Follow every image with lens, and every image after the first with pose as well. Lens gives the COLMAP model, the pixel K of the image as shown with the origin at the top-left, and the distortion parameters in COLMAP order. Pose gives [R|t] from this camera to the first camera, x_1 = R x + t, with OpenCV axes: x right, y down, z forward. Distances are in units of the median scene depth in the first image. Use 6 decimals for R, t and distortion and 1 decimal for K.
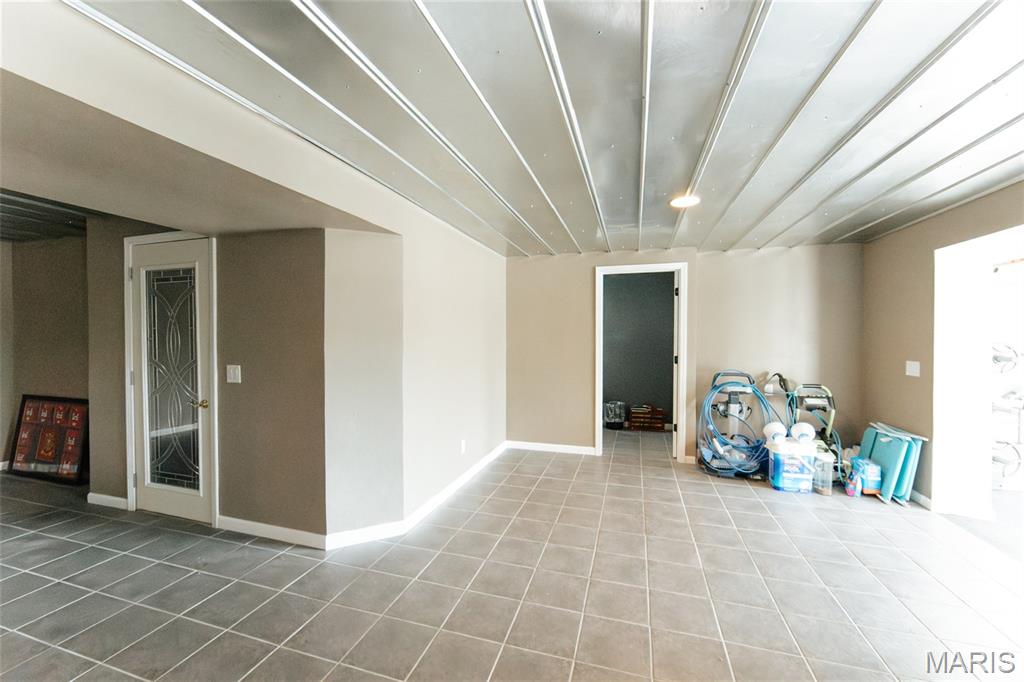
lens RADIAL K [[403.2, 0, 511.3], [0, 403.2, 343.5], [0, 0, 1]] dist [-0.001927, -0.000410]
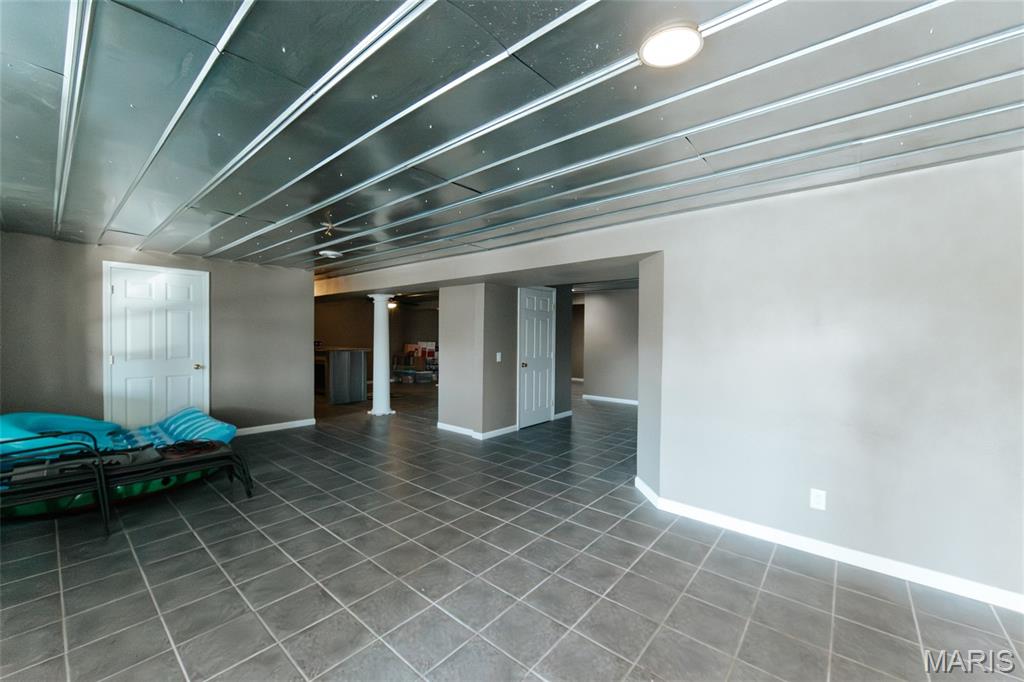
lens RADIAL K [[403.2, 0, 511.3], [0, 403.2, 343.5], [0, 0, 1]] dist [-0.001927, -0.000410]
pose [[-0.394893, 0.010037, -0.918672, 1.044816], [-0.017939, 0.999665, 0.018633, -0.016052], [0.918552, 0.023838, -0.394581, 1.153103]]
